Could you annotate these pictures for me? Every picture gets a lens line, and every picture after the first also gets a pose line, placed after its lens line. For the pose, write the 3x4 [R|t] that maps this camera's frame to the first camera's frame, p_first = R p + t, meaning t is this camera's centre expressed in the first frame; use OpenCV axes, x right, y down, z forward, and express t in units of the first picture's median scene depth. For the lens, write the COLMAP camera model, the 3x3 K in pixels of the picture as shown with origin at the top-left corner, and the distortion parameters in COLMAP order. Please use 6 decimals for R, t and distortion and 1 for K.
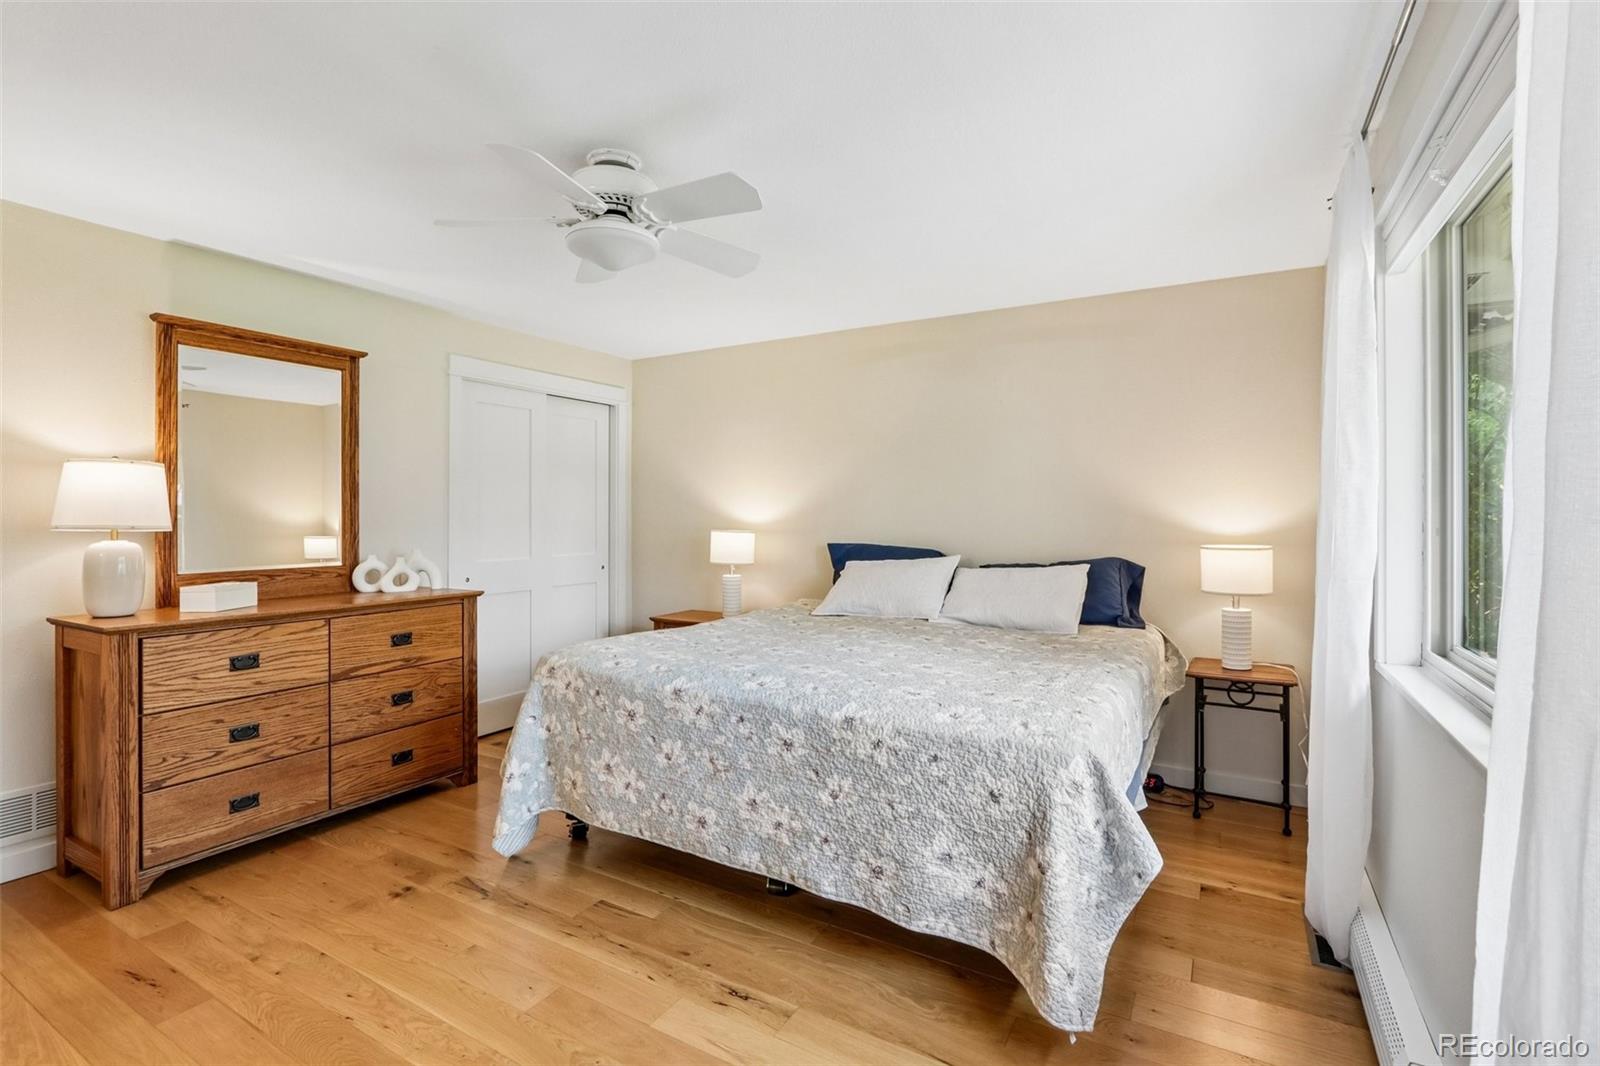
lens RADIAL K [[743.3, 0, 796.5], [0, 743.3, 521.2], [0, 0, 1]] dist [-0.011970, -0.000792]
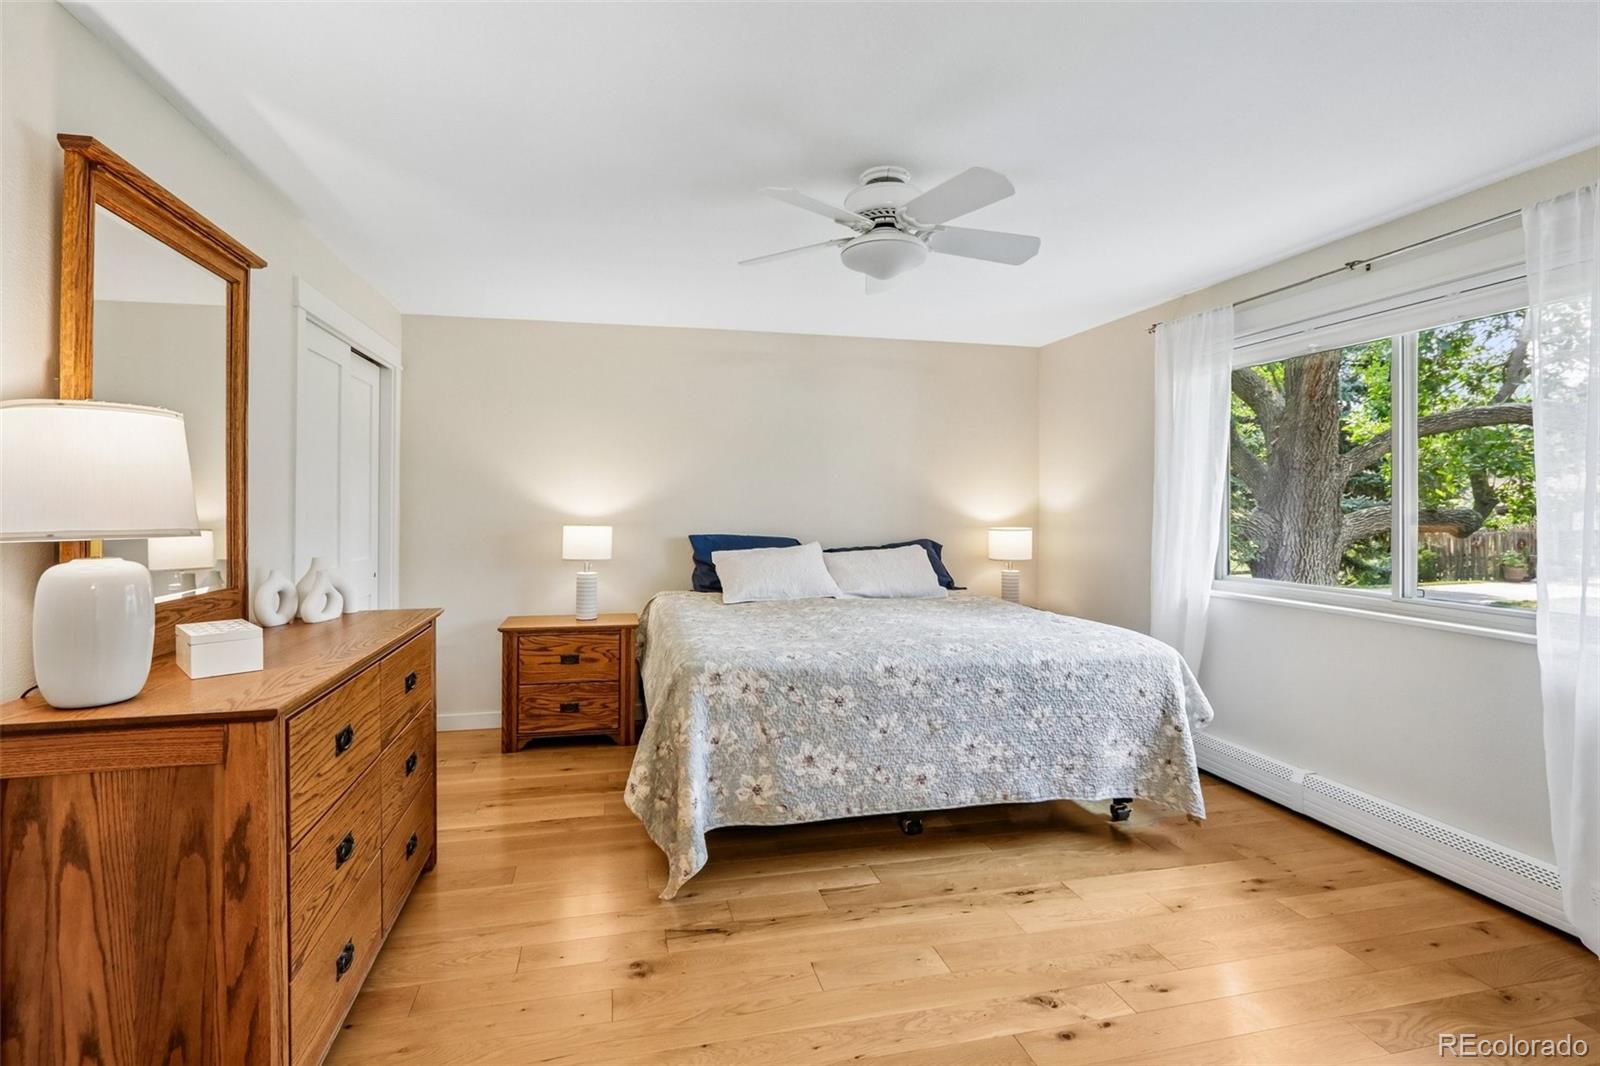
lens RADIAL K [[743.3, 0, 781.8], [0, 743.3, 514.1], [0, 0, 1]] dist [-0.011970, -0.000792]
pose [[0.730660, -0.007983, 0.682695, -1.060806], [0.006901, 0.999967, 0.004307, -0.006117], [-0.682707, 0.001564, 0.730691, 0.317222]]
